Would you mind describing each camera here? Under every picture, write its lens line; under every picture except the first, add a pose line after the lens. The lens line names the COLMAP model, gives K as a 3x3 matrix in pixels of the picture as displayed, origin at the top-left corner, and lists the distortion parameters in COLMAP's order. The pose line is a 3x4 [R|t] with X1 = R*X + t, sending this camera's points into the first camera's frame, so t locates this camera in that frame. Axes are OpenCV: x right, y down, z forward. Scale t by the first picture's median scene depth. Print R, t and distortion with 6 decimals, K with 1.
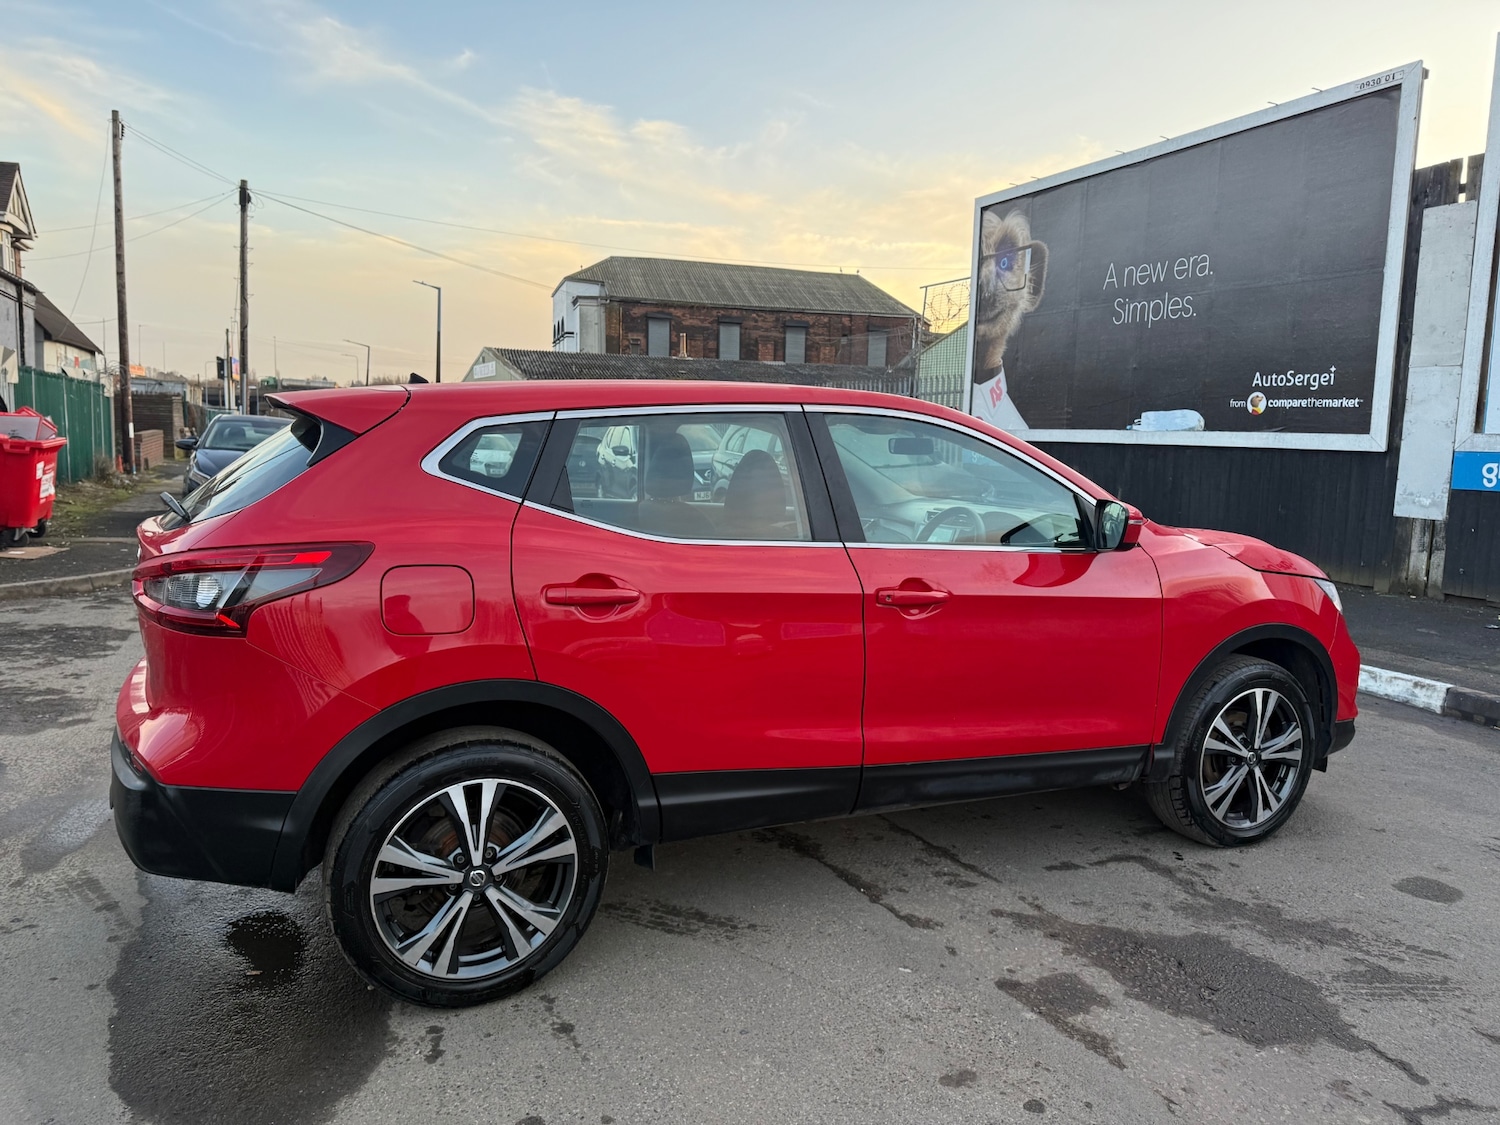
lens RADIAL K [[1042.4, 0, 747.3], [0, 1042.4, 568.3], [0, 0, 1]] dist [0.044283, -0.052358]
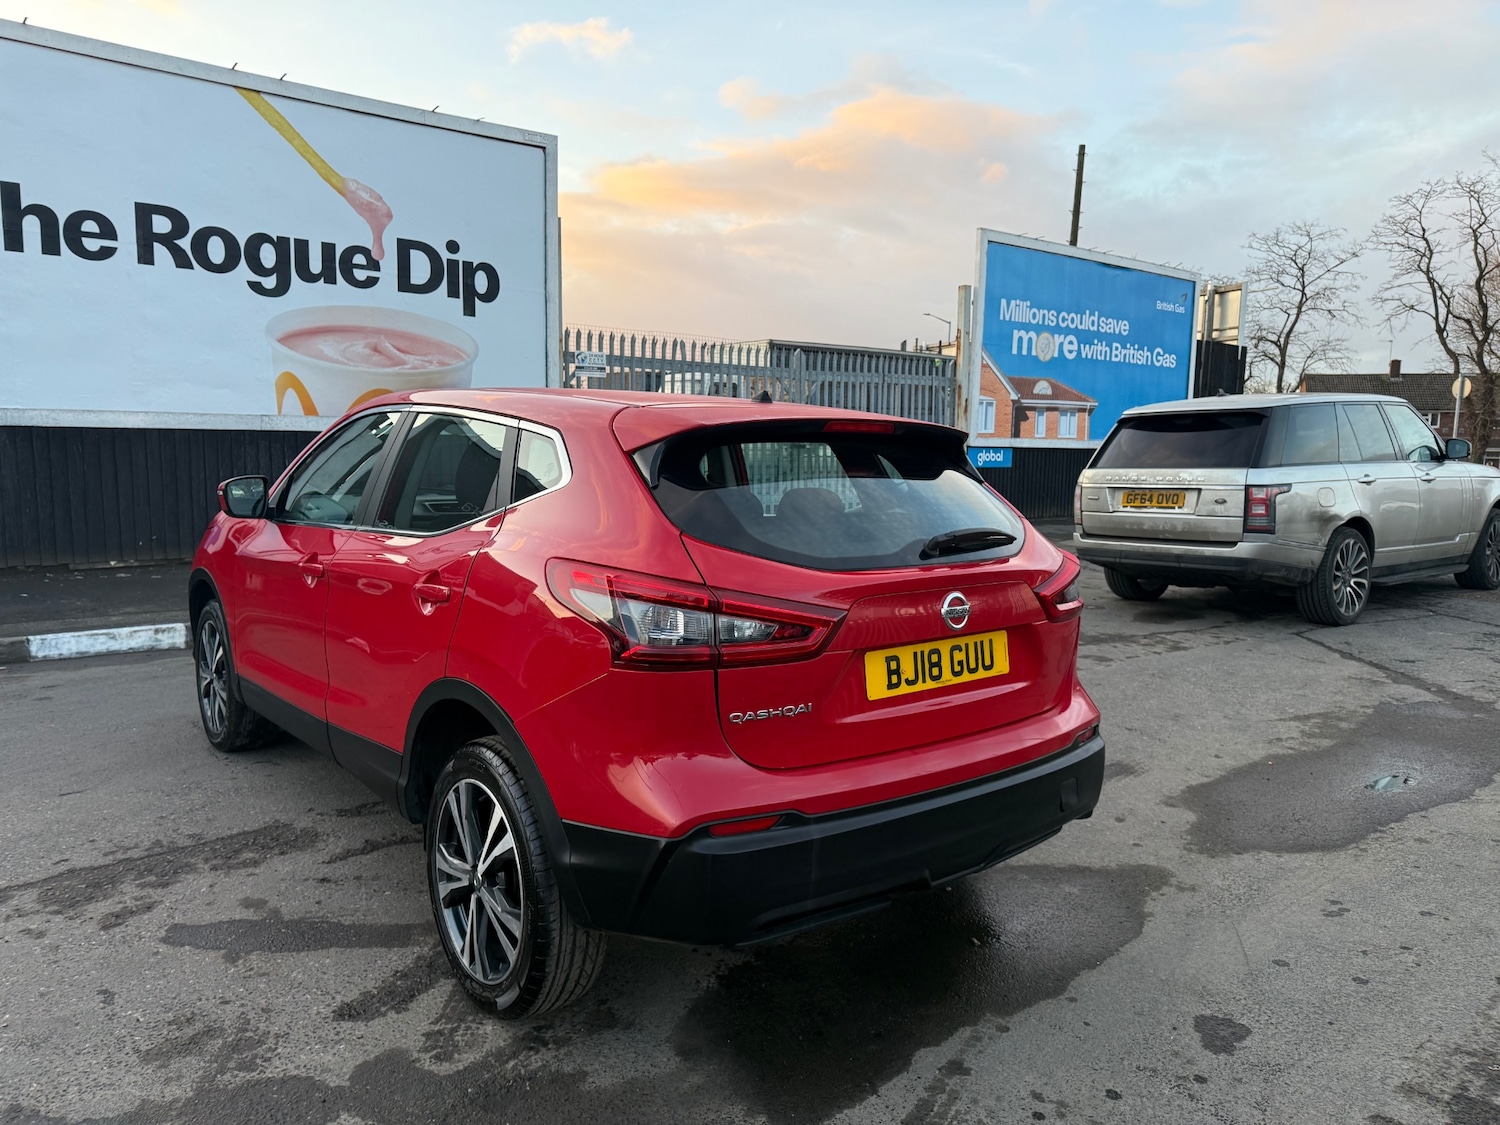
lens RADIAL K [[1058.8, 0, 744.0], [0, 1058.8, 553.1], [0, 0, 1]] dist [0.023063, -0.022366]
pose [[-0.251640, -0.132639, 0.958689, -1.097829], [0.097607, 0.982036, 0.161490, -0.171690], [-0.962886, 0.134212, -0.234173, 1.106884]]
